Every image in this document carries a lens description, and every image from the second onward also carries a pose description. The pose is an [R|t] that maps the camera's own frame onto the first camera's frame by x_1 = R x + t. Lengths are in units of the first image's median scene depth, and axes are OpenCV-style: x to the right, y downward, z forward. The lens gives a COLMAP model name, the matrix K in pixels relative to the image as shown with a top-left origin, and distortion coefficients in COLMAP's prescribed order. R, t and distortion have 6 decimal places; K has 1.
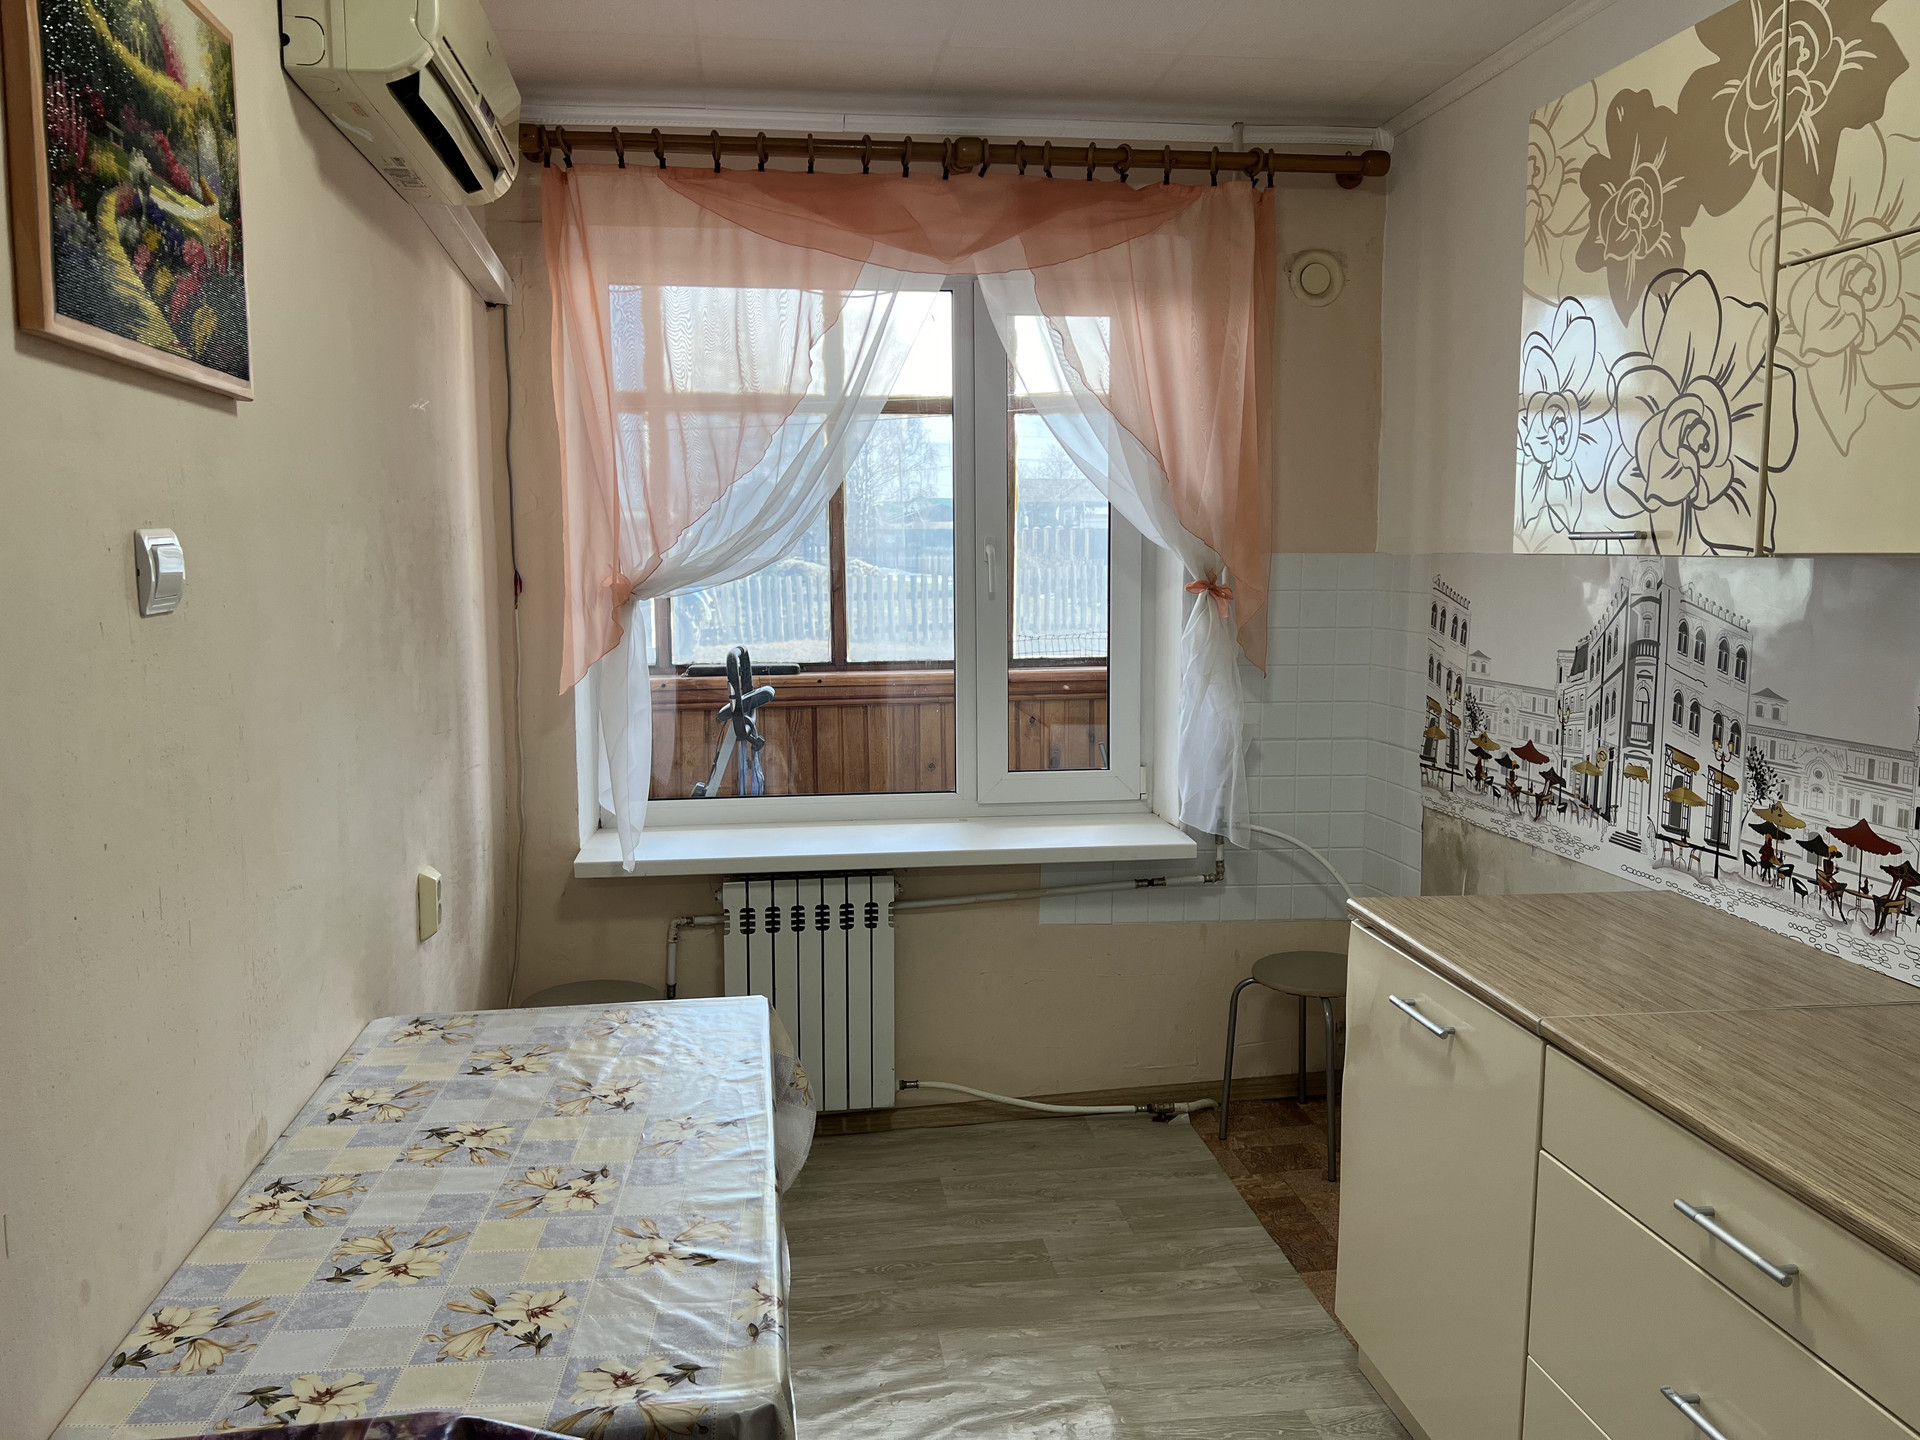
lens RADIAL K [[1456.2, 0, 964.3], [0, 1456.2, 720.9], [0, 0, 1]] dist [0.042791, -0.049938]
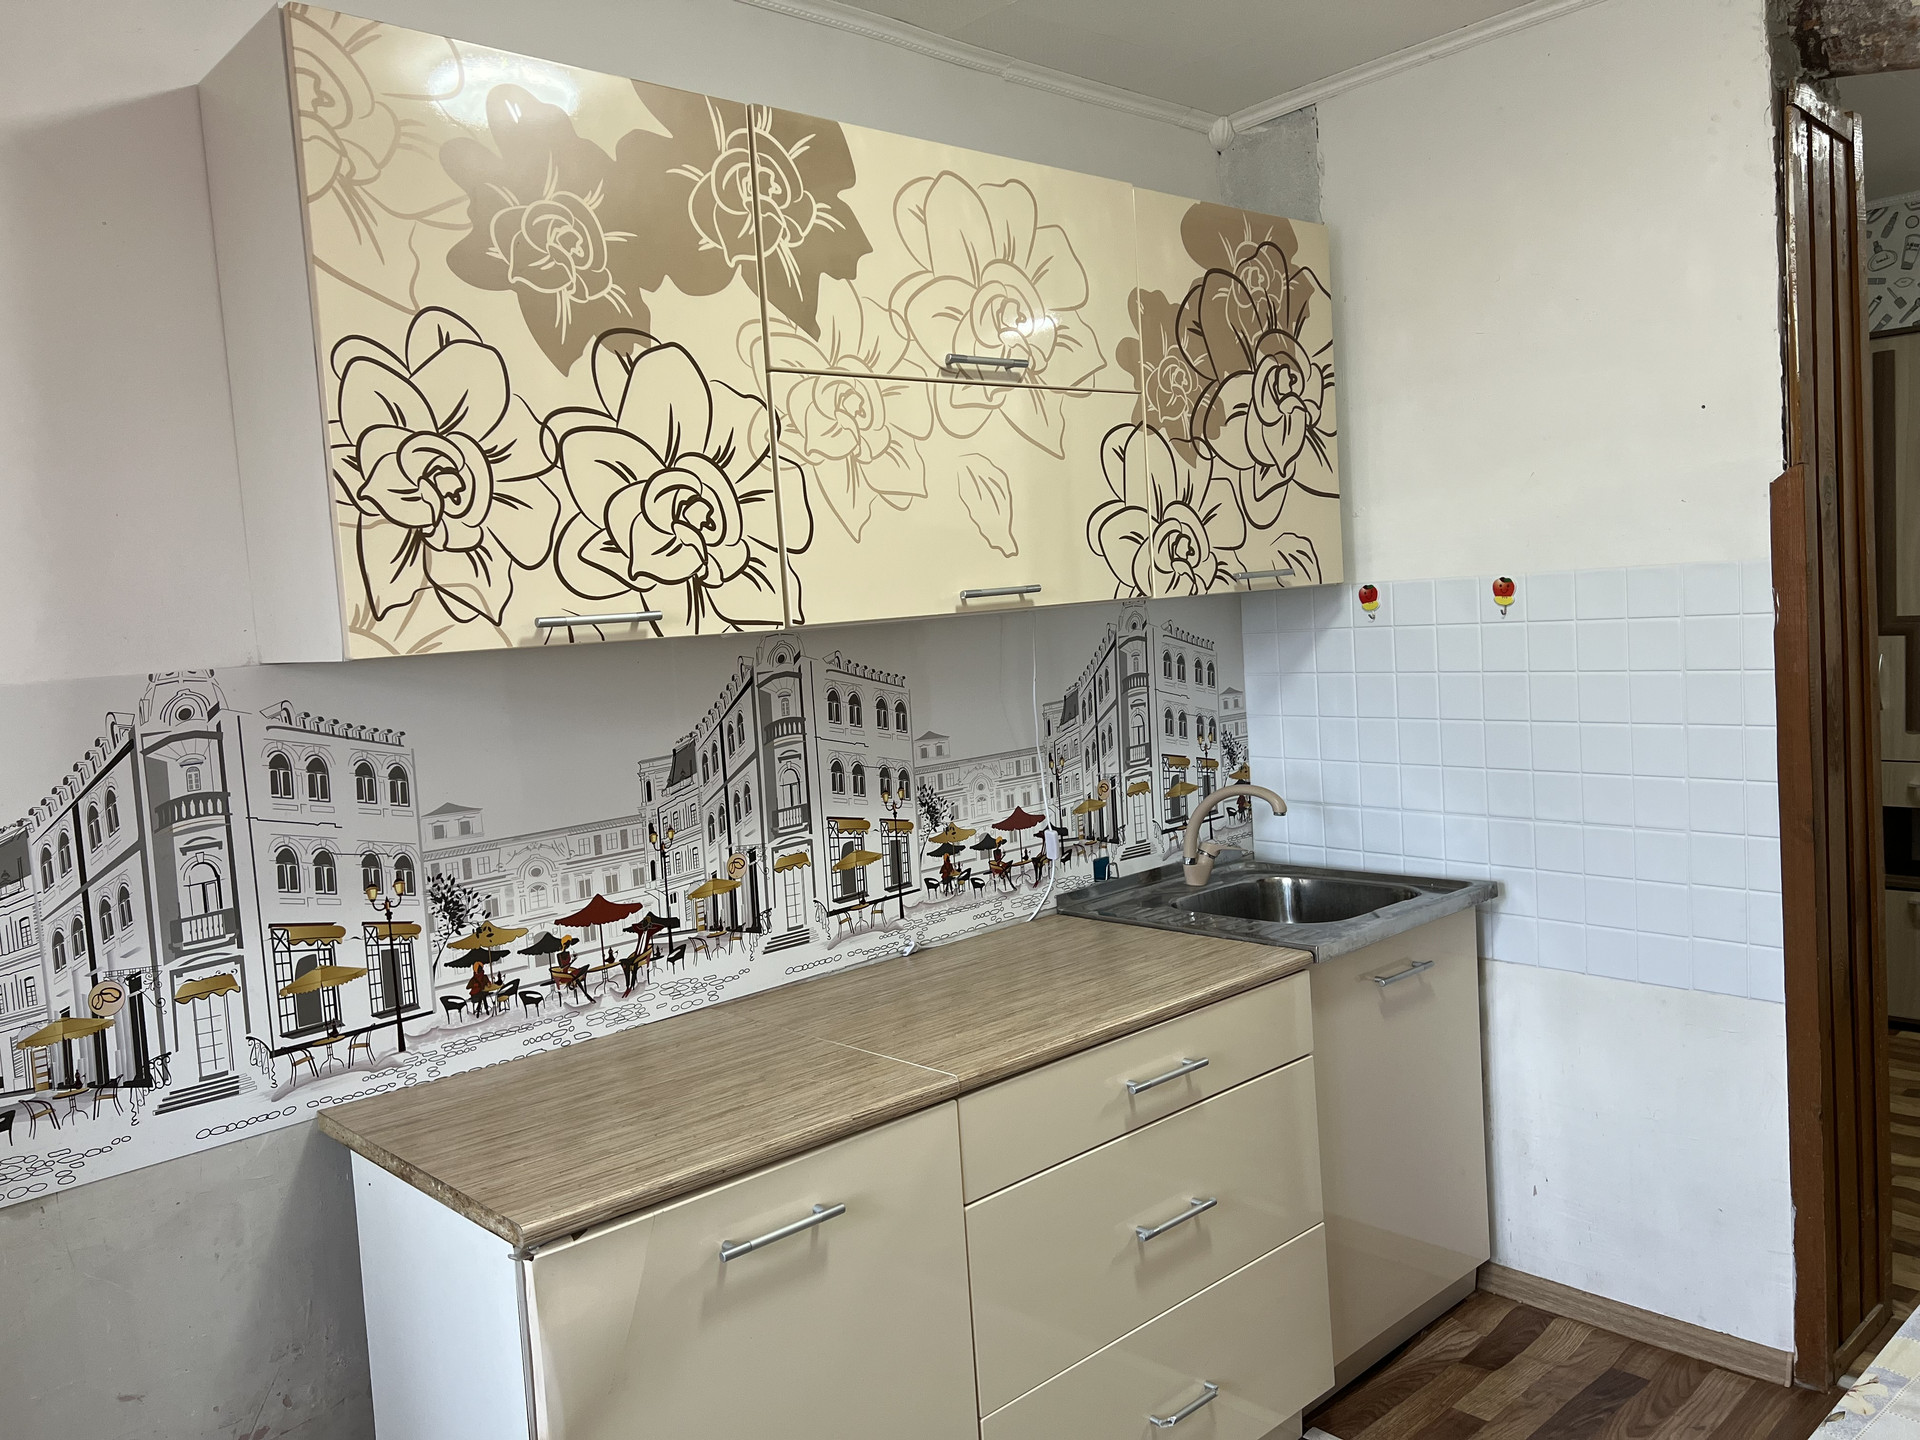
lens RADIAL K [[1456.2, 0, 976.5], [0, 1456.2, 717.8], [0, 0, 1]] dist [0.042791, -0.049938]
pose [[-0.569461, -0.027024, 0.821574, -0.387102], [0.162749, 0.975968, 0.144910, -0.162271], [-0.805746, 0.216231, -0.551378, 1.338210]]
